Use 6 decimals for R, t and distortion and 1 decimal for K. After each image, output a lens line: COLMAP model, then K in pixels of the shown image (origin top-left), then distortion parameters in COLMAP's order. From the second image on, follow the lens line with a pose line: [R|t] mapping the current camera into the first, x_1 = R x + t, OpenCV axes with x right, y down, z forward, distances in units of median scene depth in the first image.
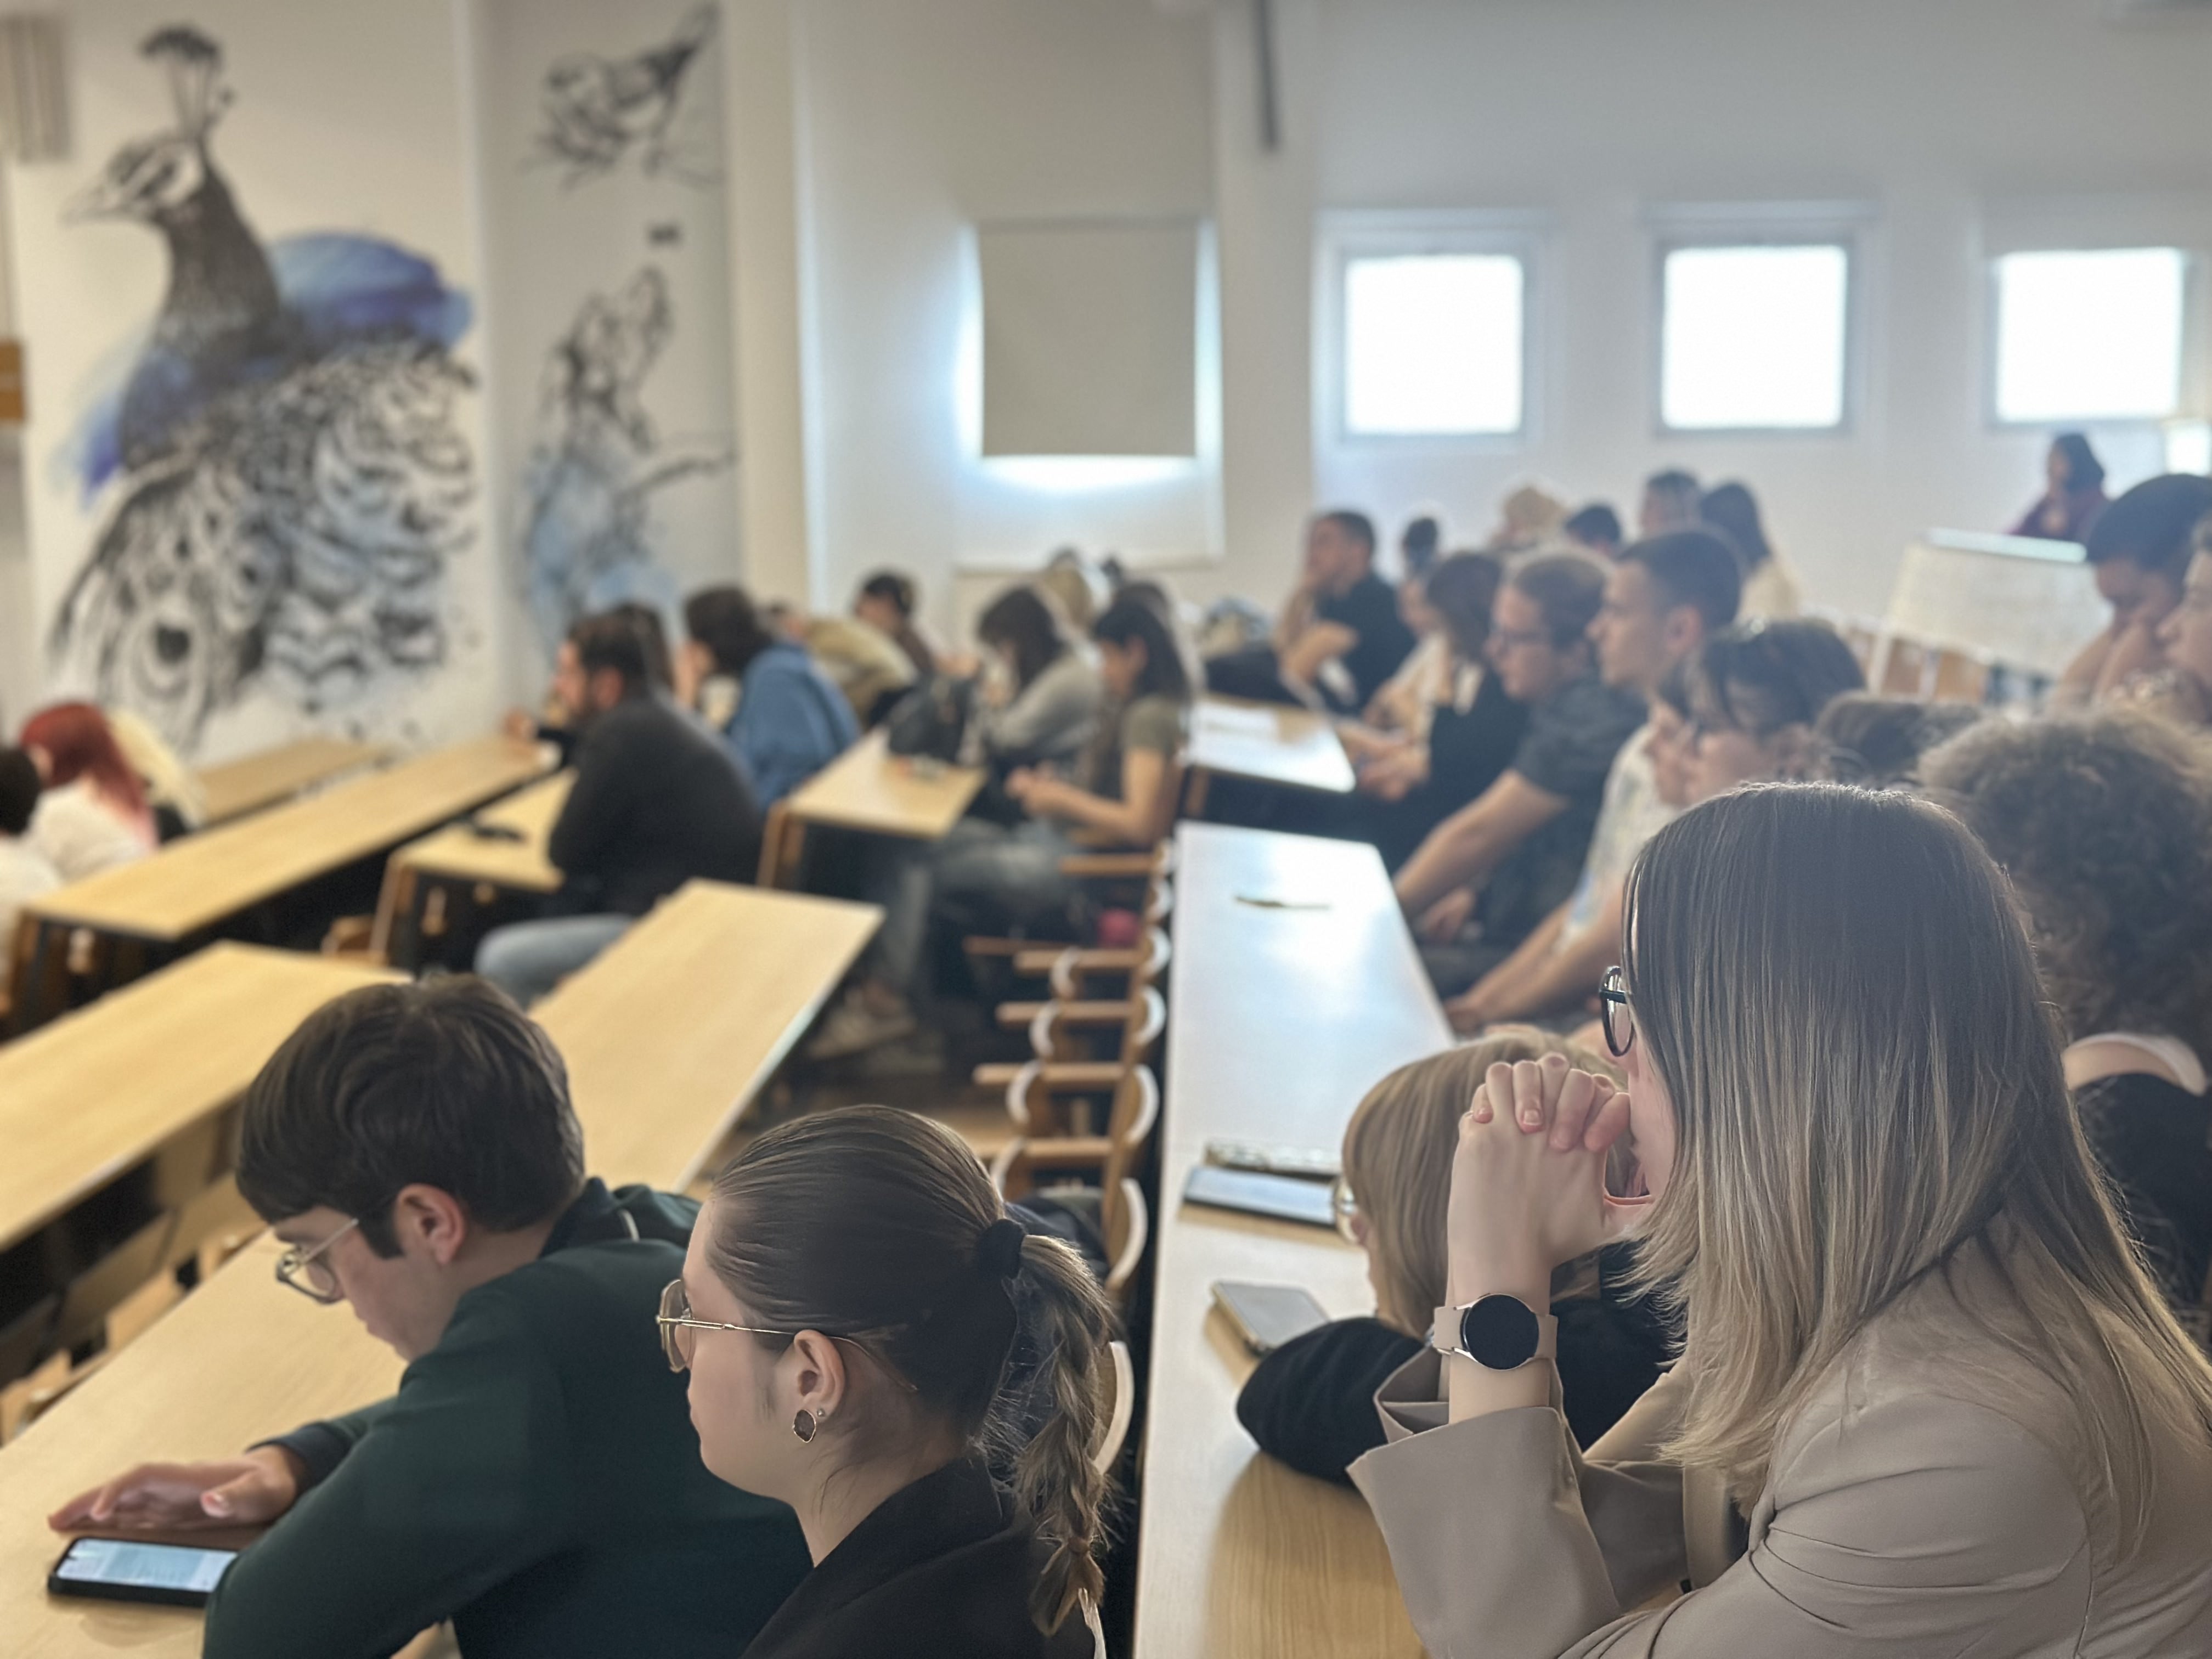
lens RADIAL K [[3072.5, 0, 1094.3], [0, 3072.5, 813.6], [0, 0, 1]] dist [0.134587, 0.000000]
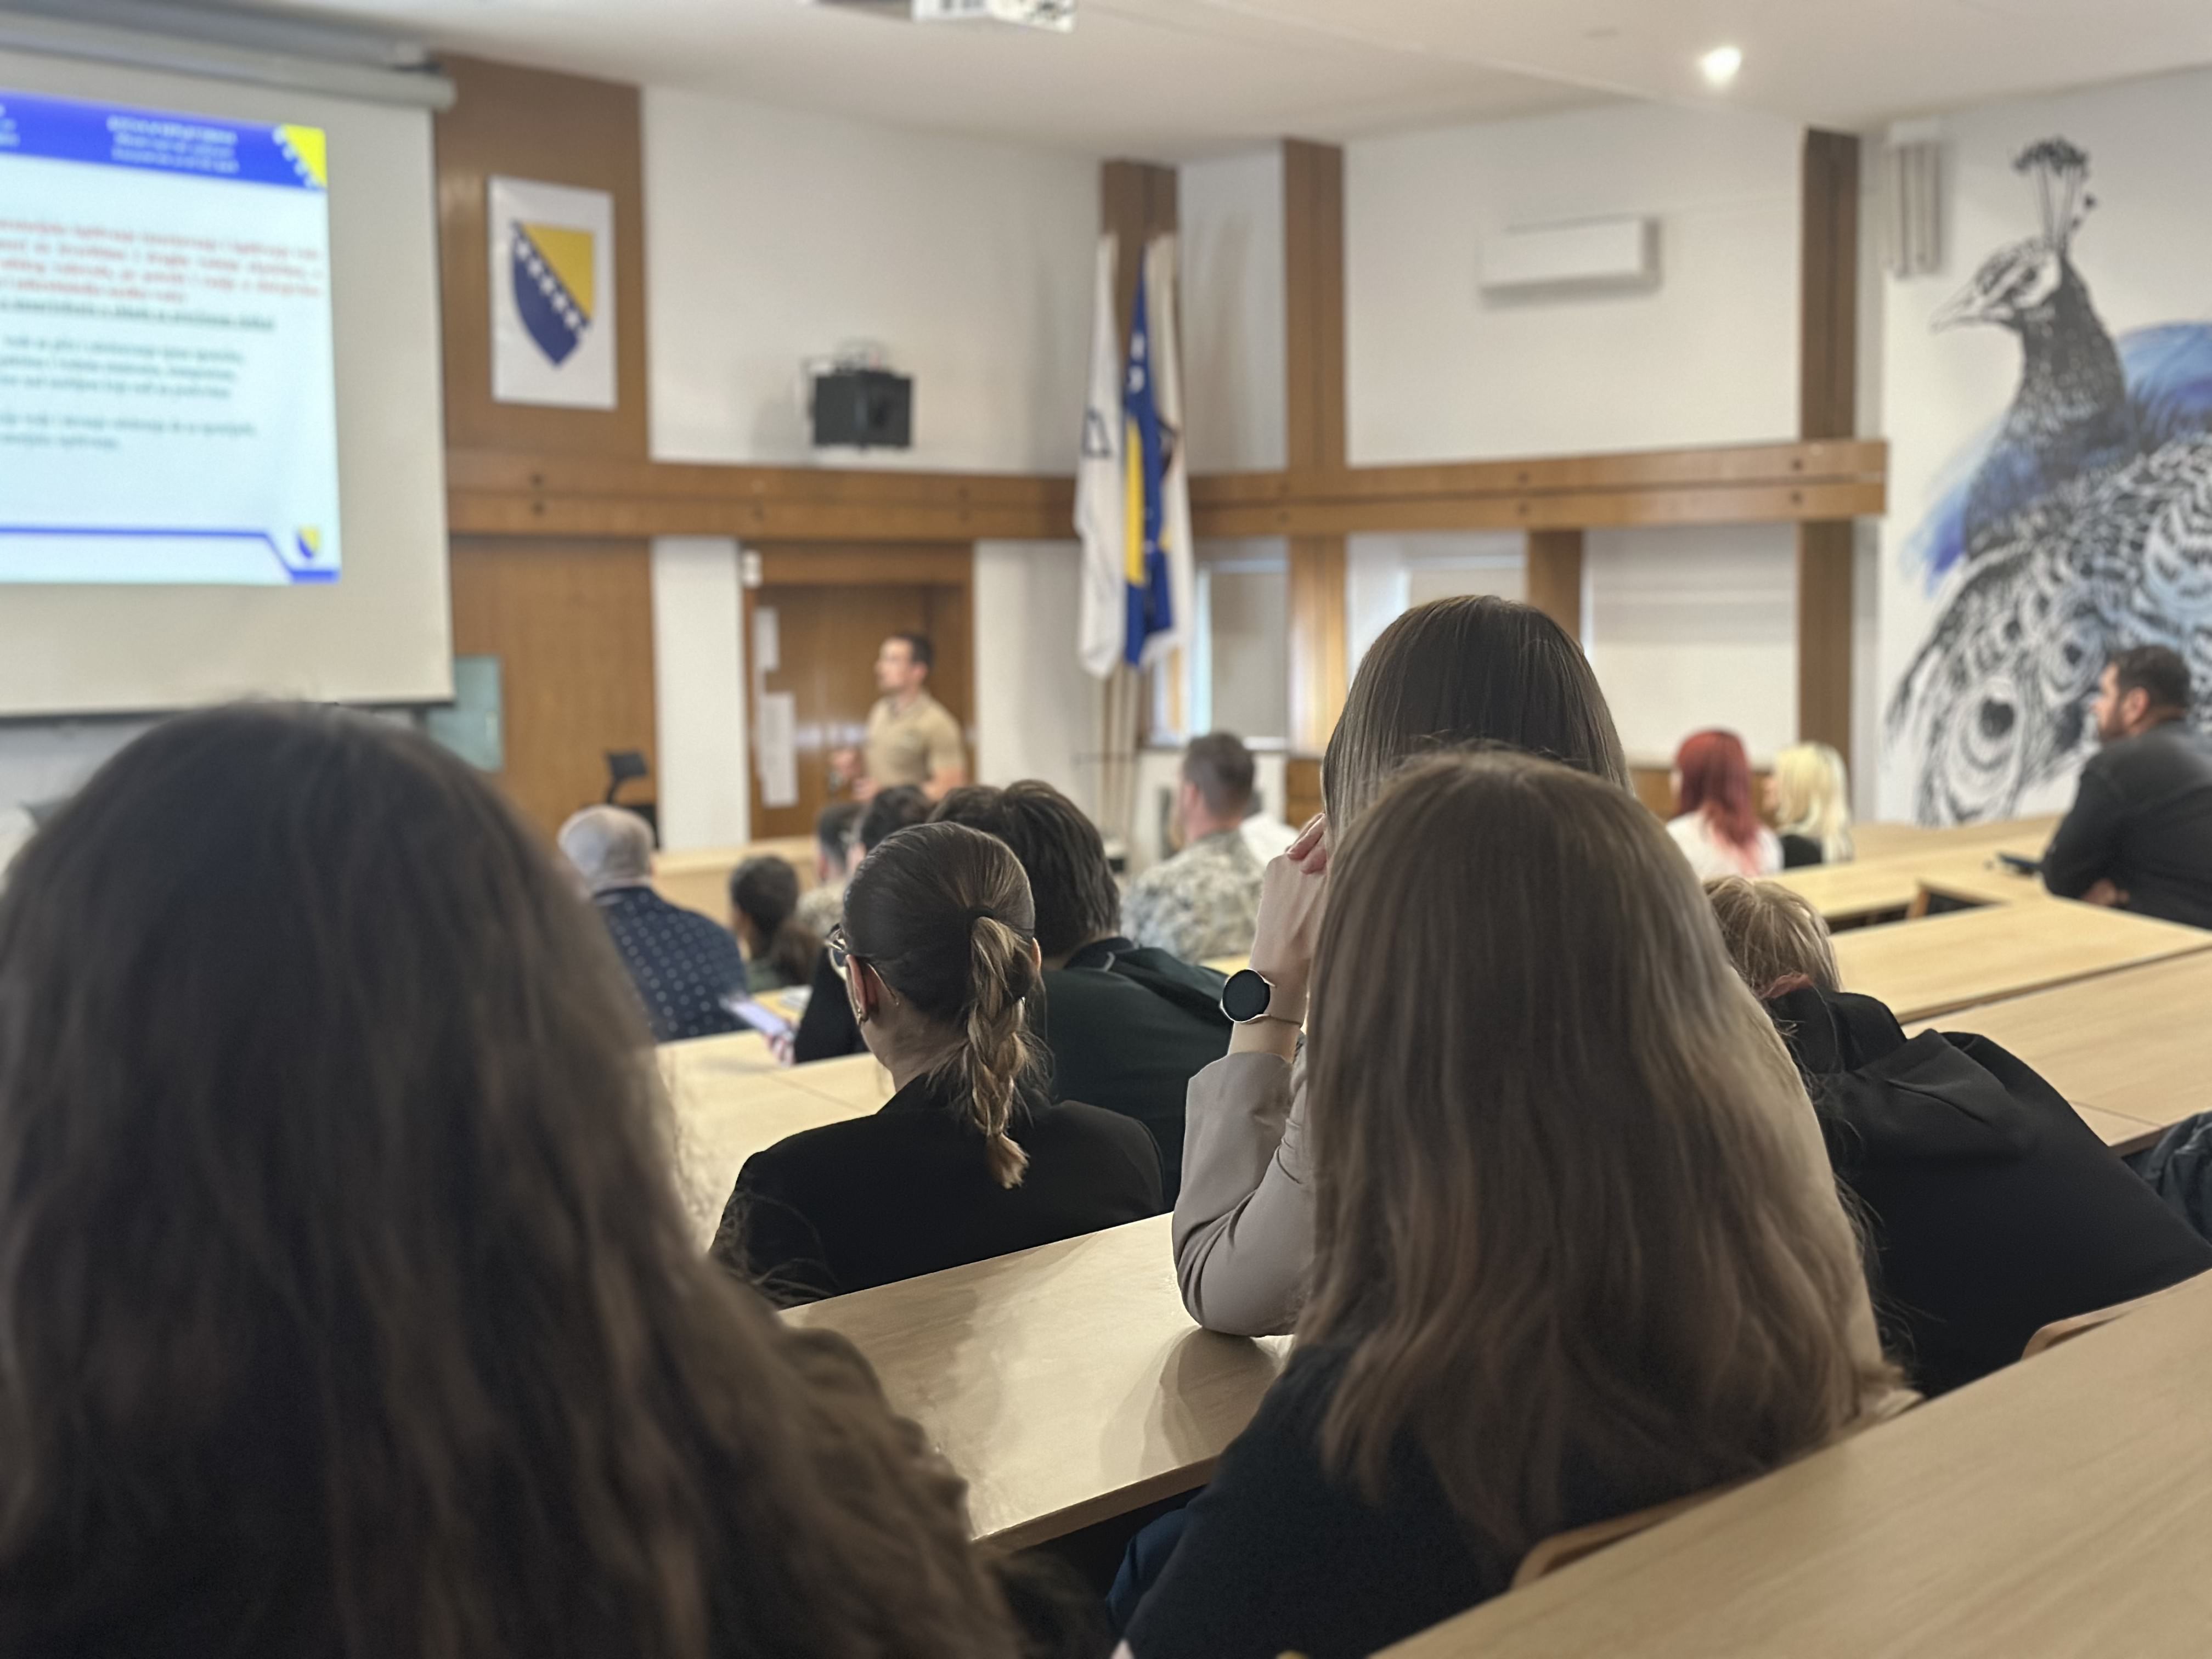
lens RADIAL K [[3072.5, 0, 1113.5], [0, 3072.5, 836.2], [0, 0, 1]] dist [0.134587, 0.000000]
pose [[0.790516, 0.056749, -0.609807, 0.115569], [-0.075314, 0.997148, -0.004837, 0.013368], [0.607793, 0.049751, 0.792535, -0.023299]]
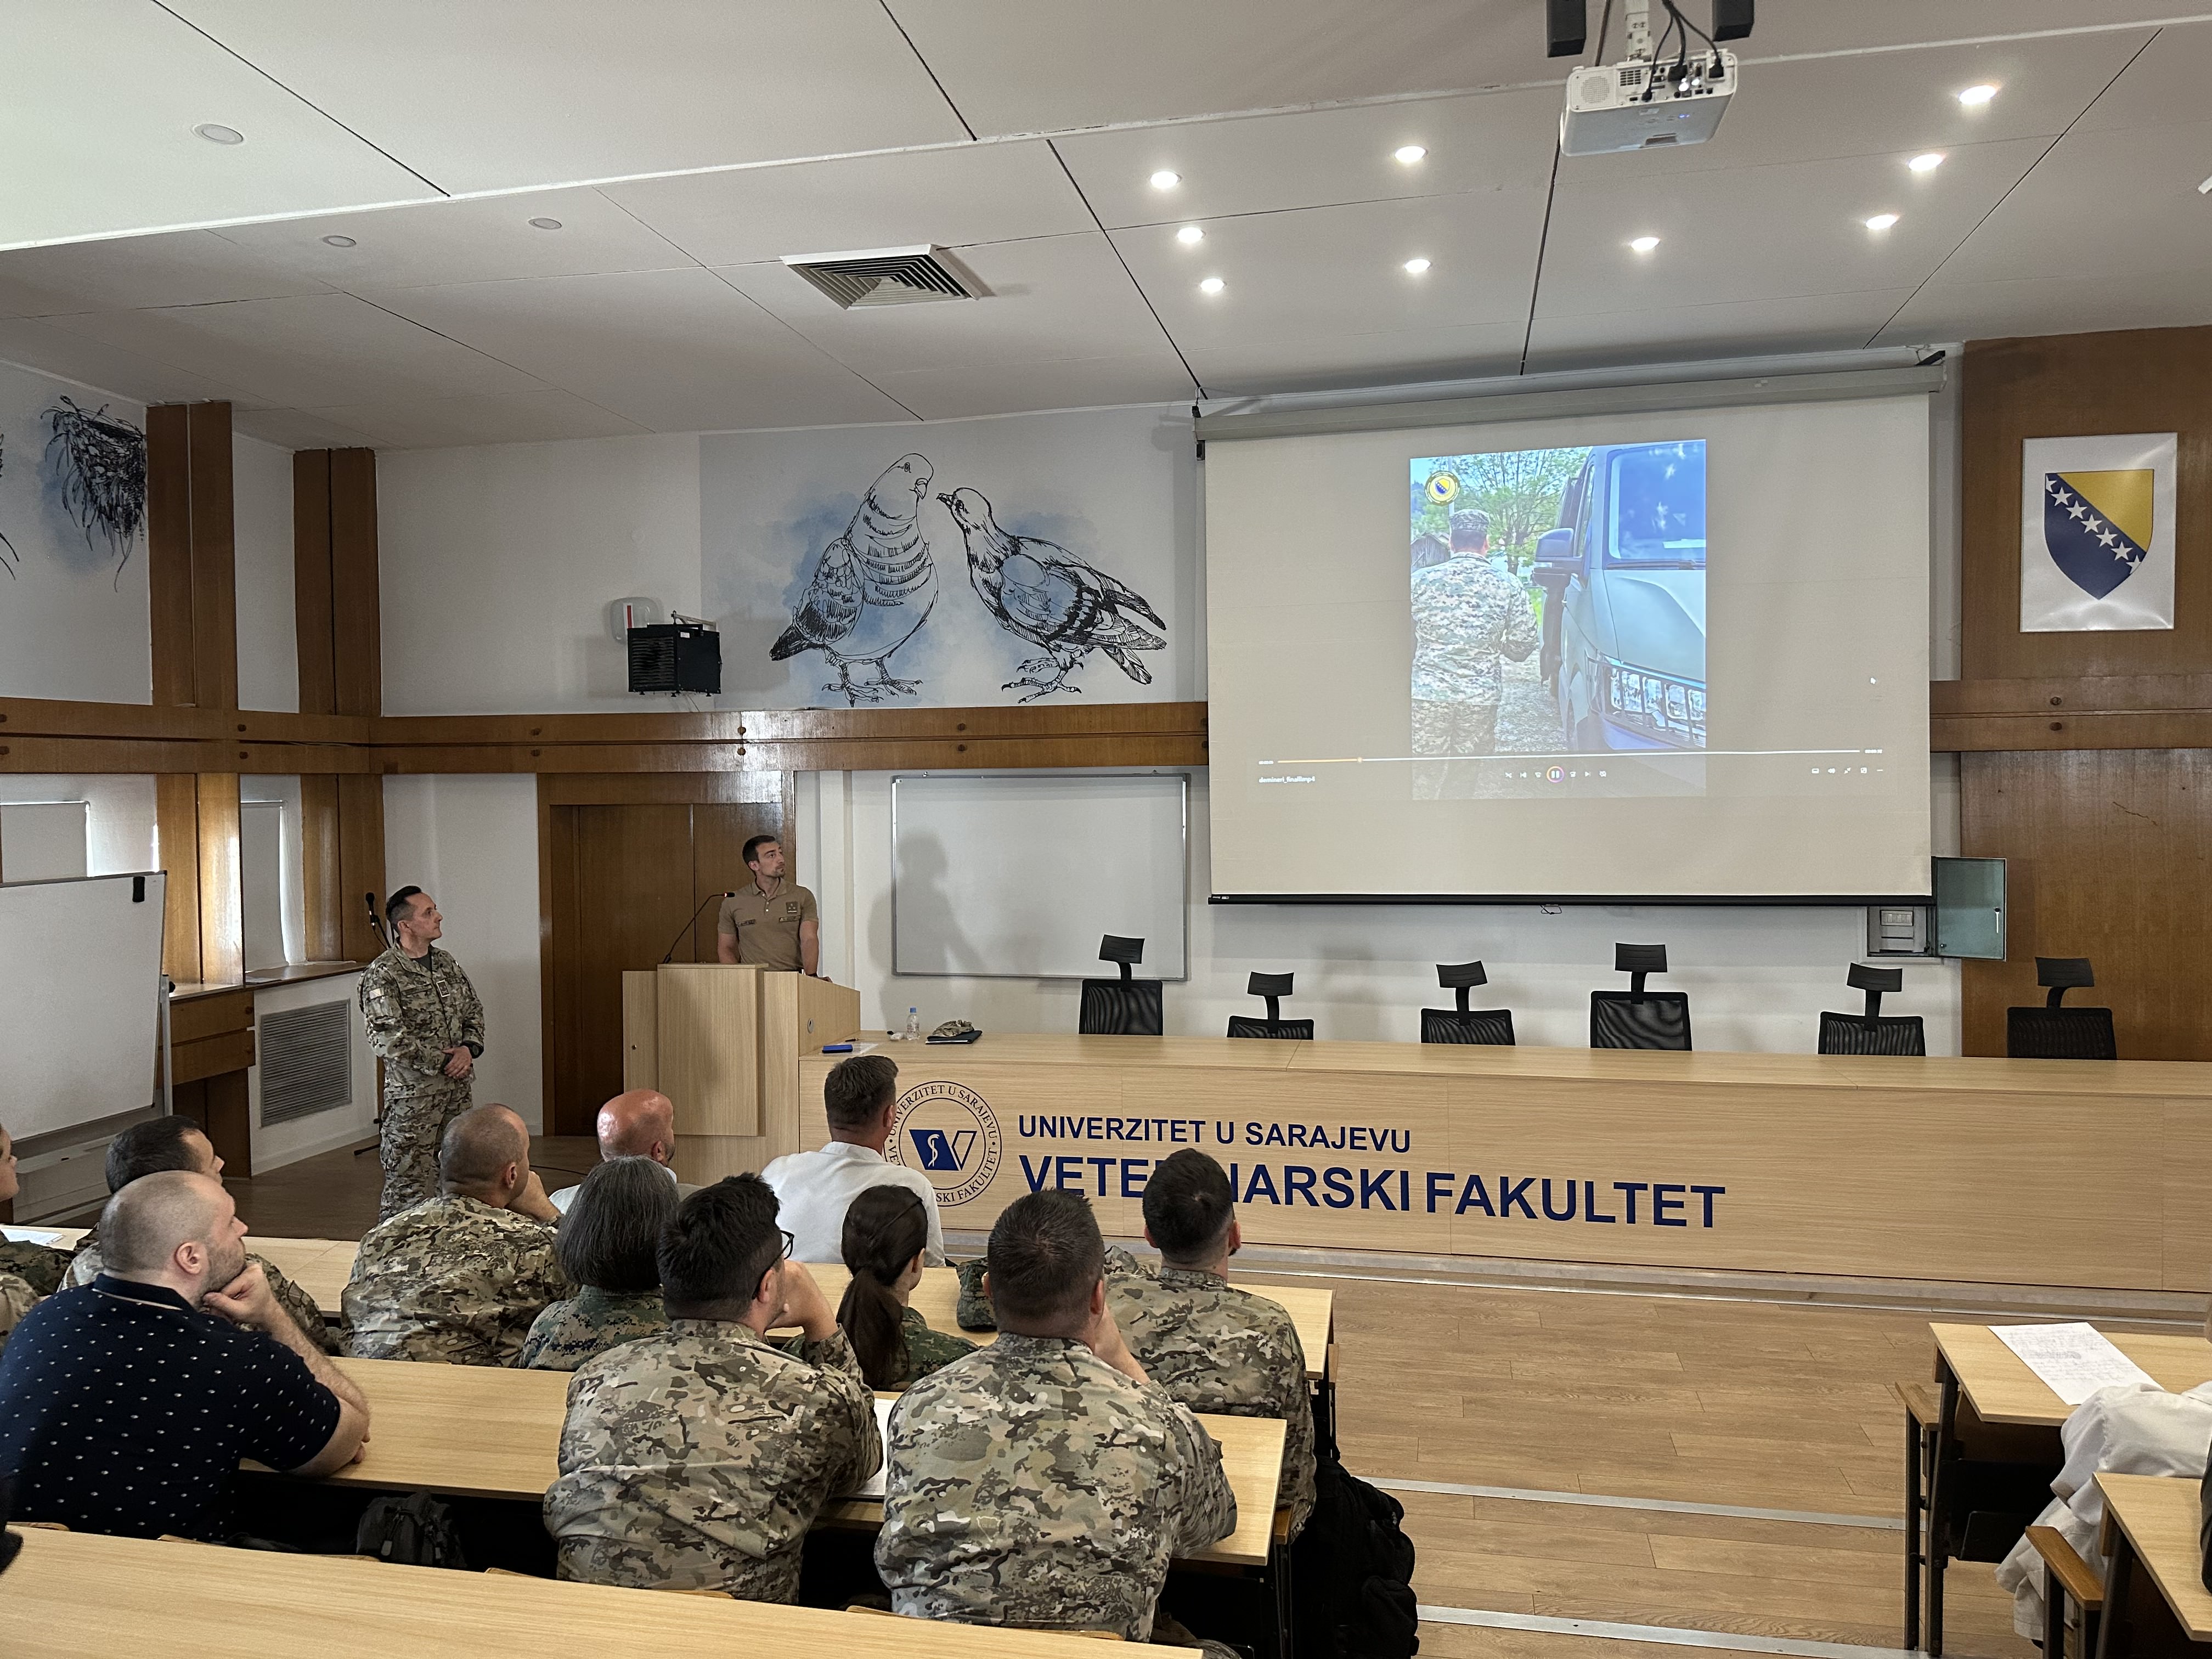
lens RADIAL K [[1552.3, 0, 1103.2], [0, 1552.3, 815.8], [0, 0, 1]] dist [0.066971, -0.088551]
pose [[-0.174667, 0.039938, -0.983817, -0.046676], [-0.096348, 0.993689, 0.057444, -0.055969], [0.979902, 0.104823, -0.169717, 0.447098]]
